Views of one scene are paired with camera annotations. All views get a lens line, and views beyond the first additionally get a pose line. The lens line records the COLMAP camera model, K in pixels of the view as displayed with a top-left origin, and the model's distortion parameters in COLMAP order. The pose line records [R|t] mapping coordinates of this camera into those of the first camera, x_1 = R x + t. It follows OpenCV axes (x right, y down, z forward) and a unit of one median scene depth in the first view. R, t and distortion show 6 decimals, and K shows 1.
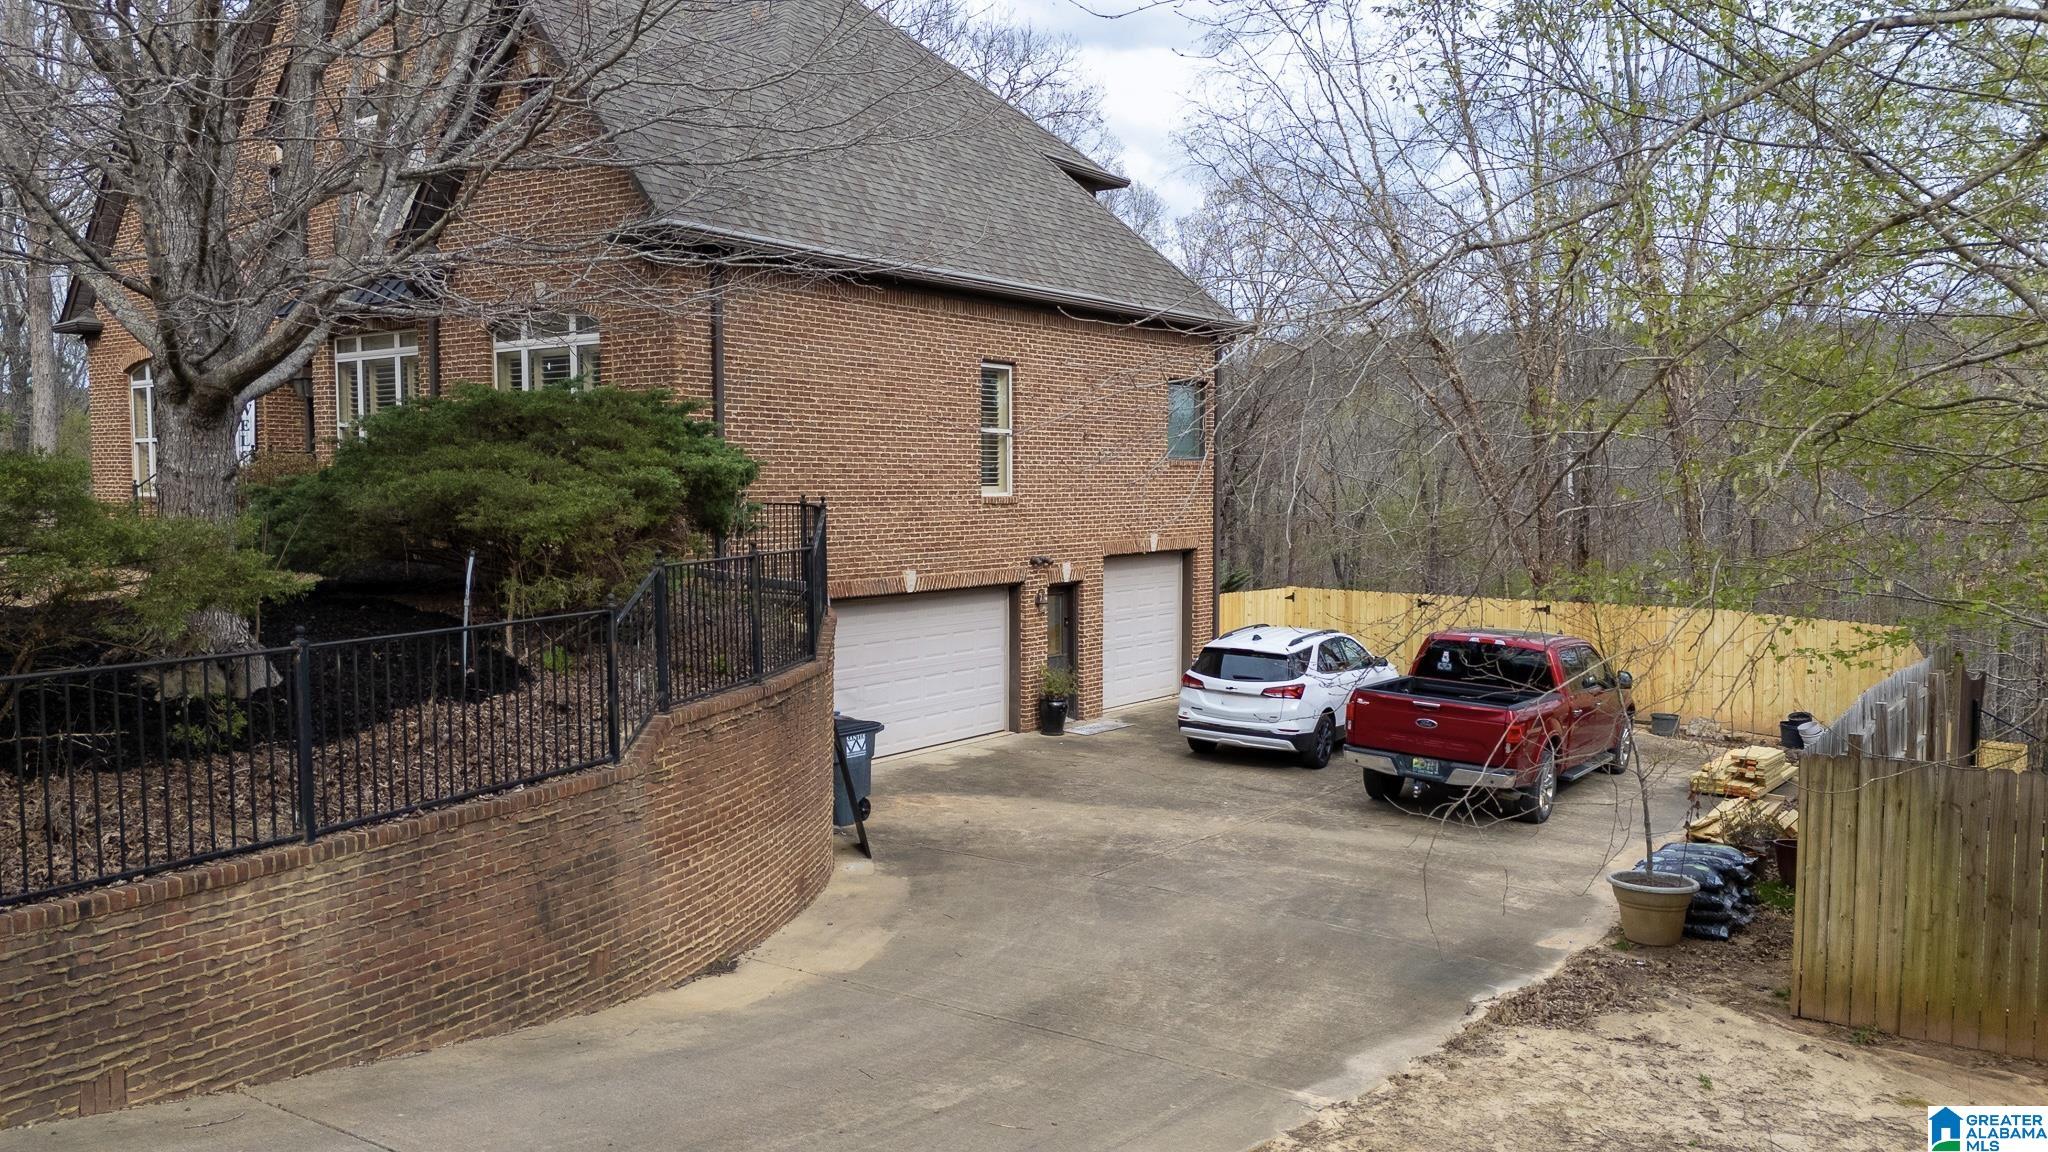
lens RADIAL K [[1500.4, 0, 1024.0], [0, 1500.4, 576.0], [0, 0, 1]] dist [0.088749, -0.102072]
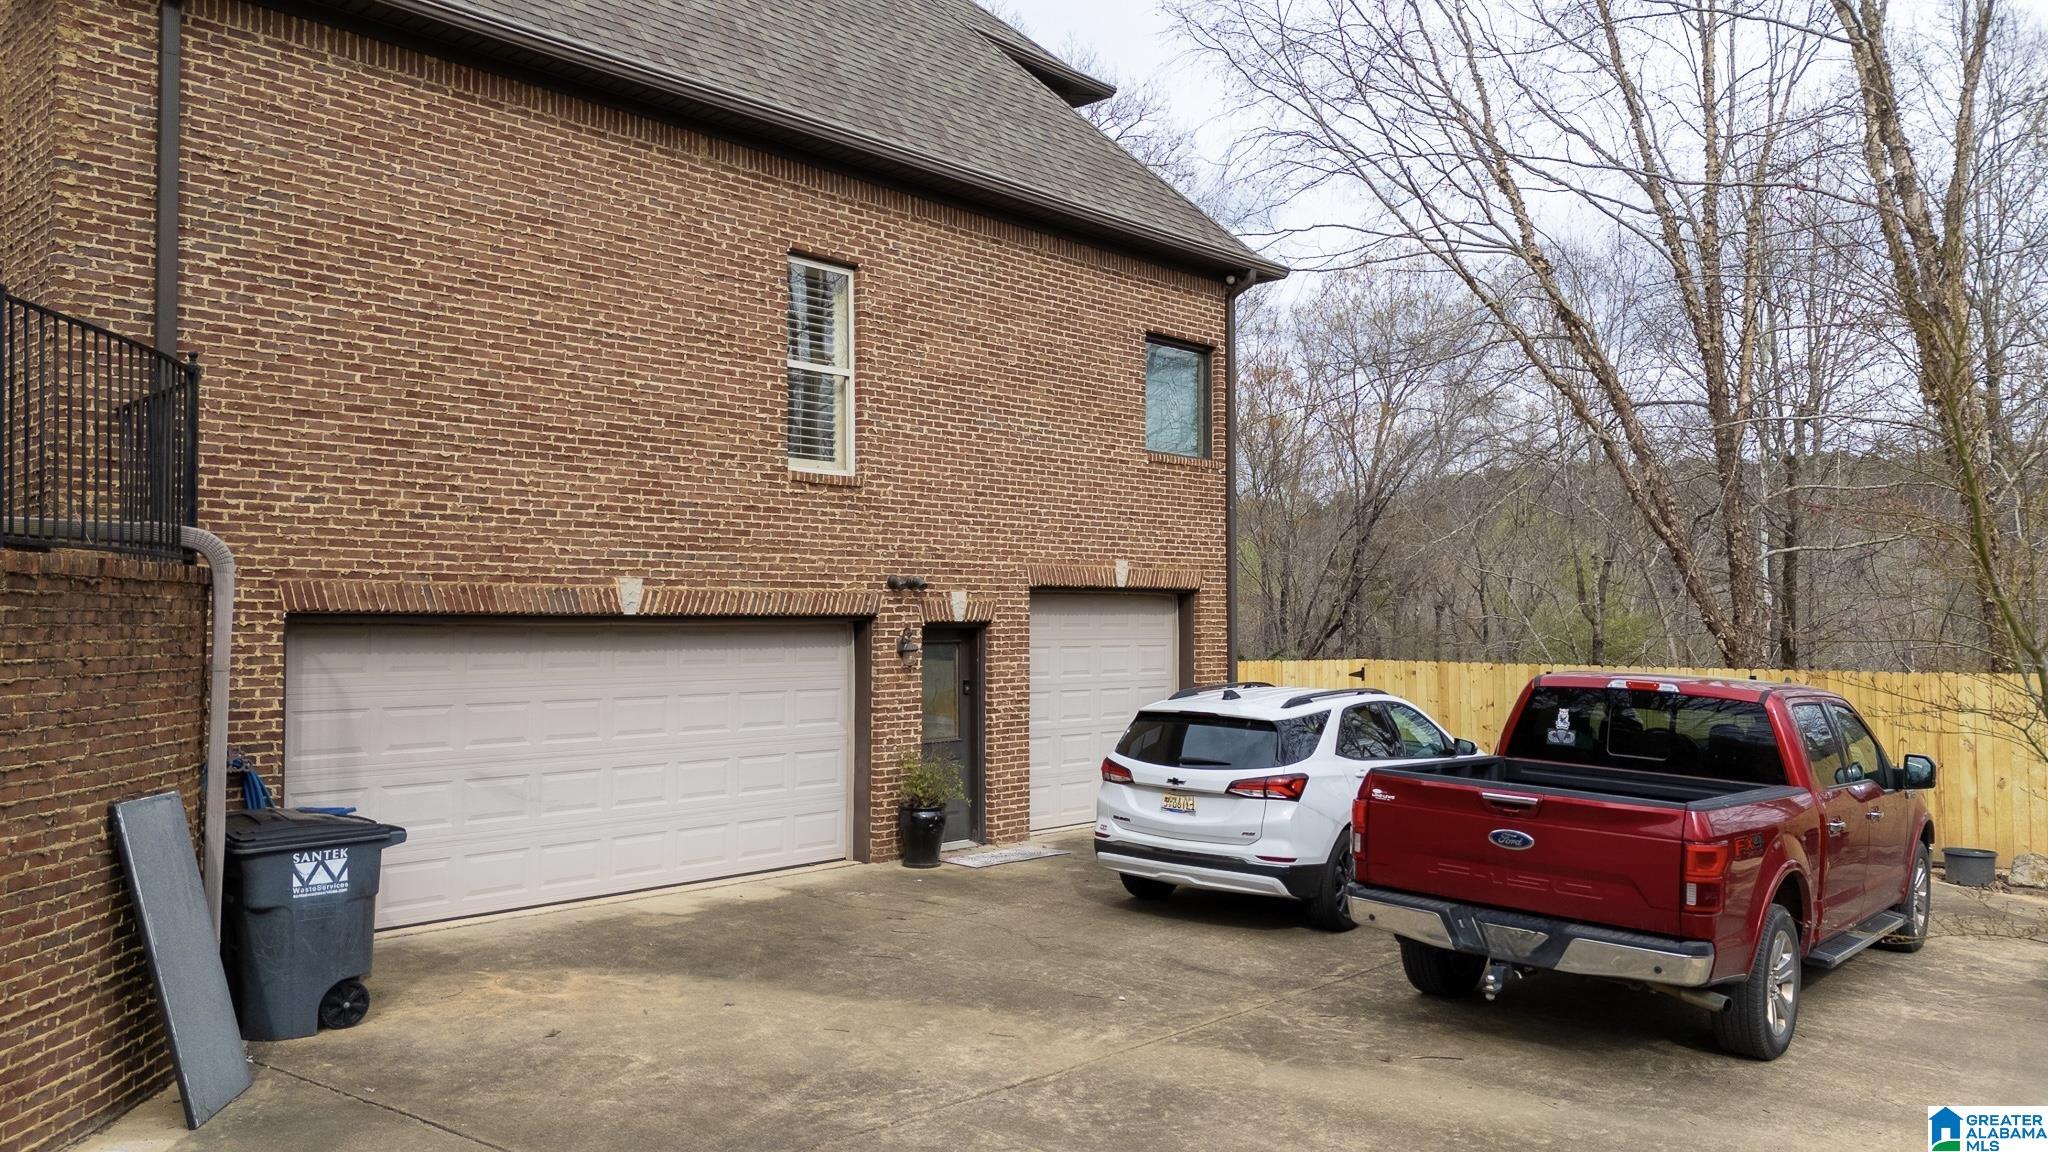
lens RADIAL K [[1509.7, 0, 1030.7], [0, 1509.7, 565.0], [0, 0, 1]] dist [0.068372, -0.055685]
pose [[0.995136, -0.006489, -0.098297, 0.136618], [-0.003646, 0.994718, -0.102578, 0.051257], [0.098443, 0.102437, 0.989856, 0.419062]]
